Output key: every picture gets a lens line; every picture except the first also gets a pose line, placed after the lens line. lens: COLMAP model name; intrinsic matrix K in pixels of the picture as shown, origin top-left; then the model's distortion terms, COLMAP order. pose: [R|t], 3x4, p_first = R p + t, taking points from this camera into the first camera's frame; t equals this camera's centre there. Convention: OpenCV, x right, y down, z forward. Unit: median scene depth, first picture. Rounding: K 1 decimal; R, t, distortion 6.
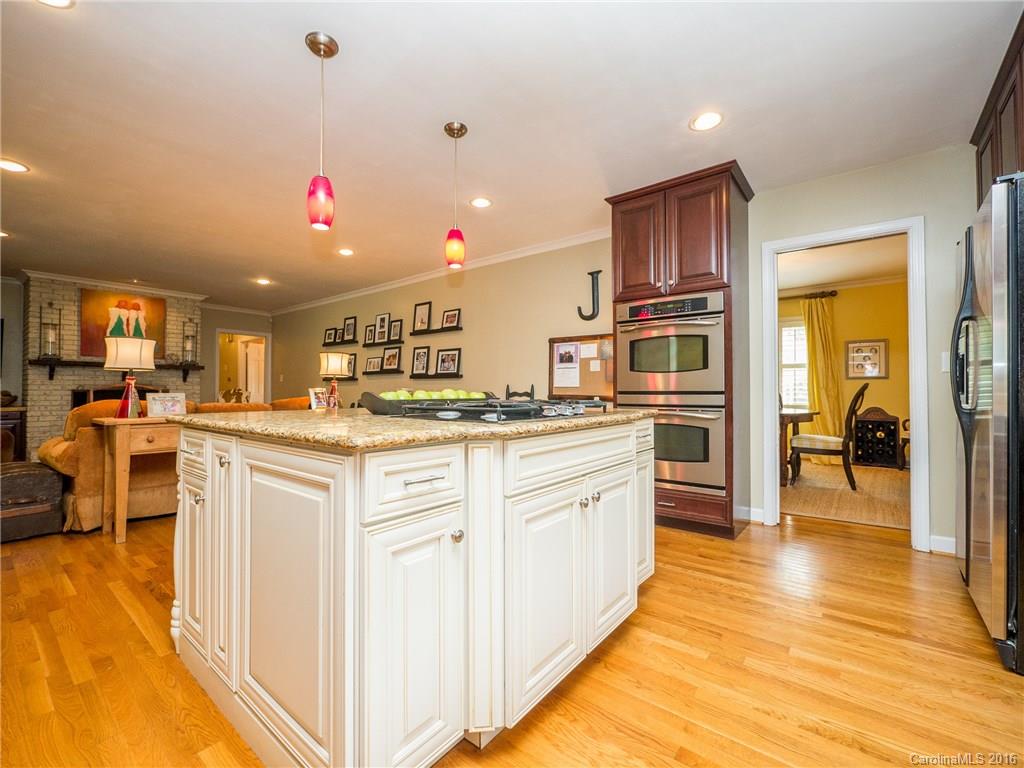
lens RADIAL K [[433.7, 0, 512.0], [0, 433.7, 384.0], [0, 0, 1]] dist [-0.001442, -0.000556]
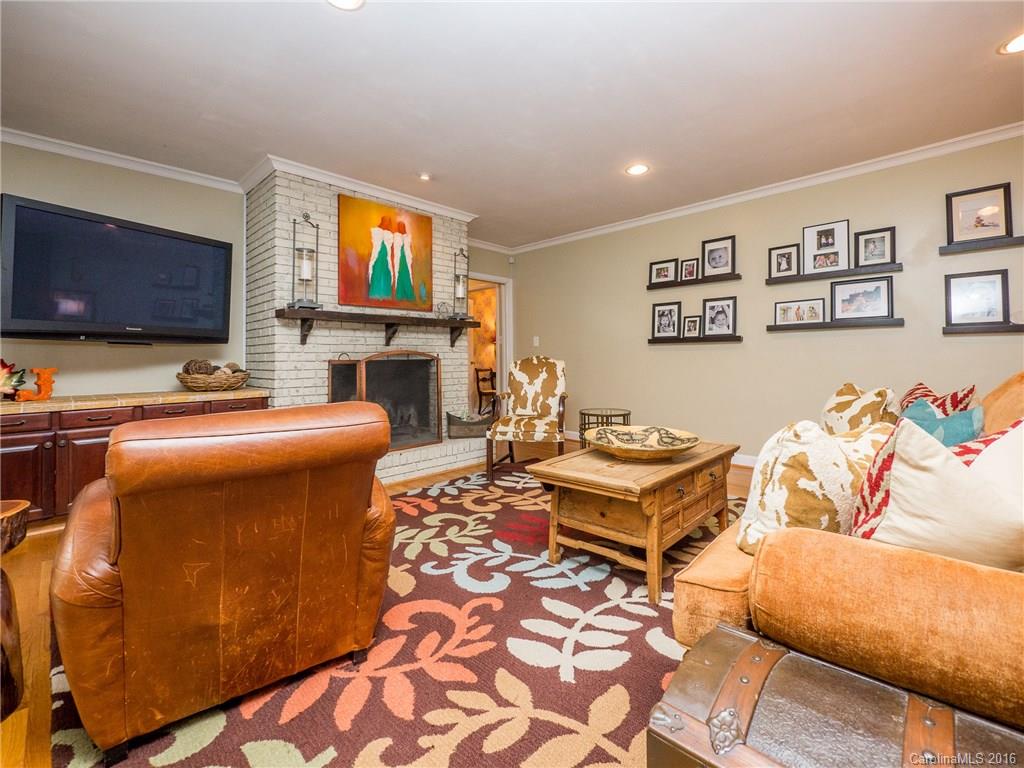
lens RADIAL K [[433.1, 0, 524.1], [0, 433.1, 348.3], [0, 0, 1]] dist [-0.001213, -0.000279]
pose [[0.996123, -0.012066, -0.087144, -0.655900], [0.011657, 0.999919, -0.005204, 0.002428], [0.087199, 0.004168, 0.996182, 0.399449]]
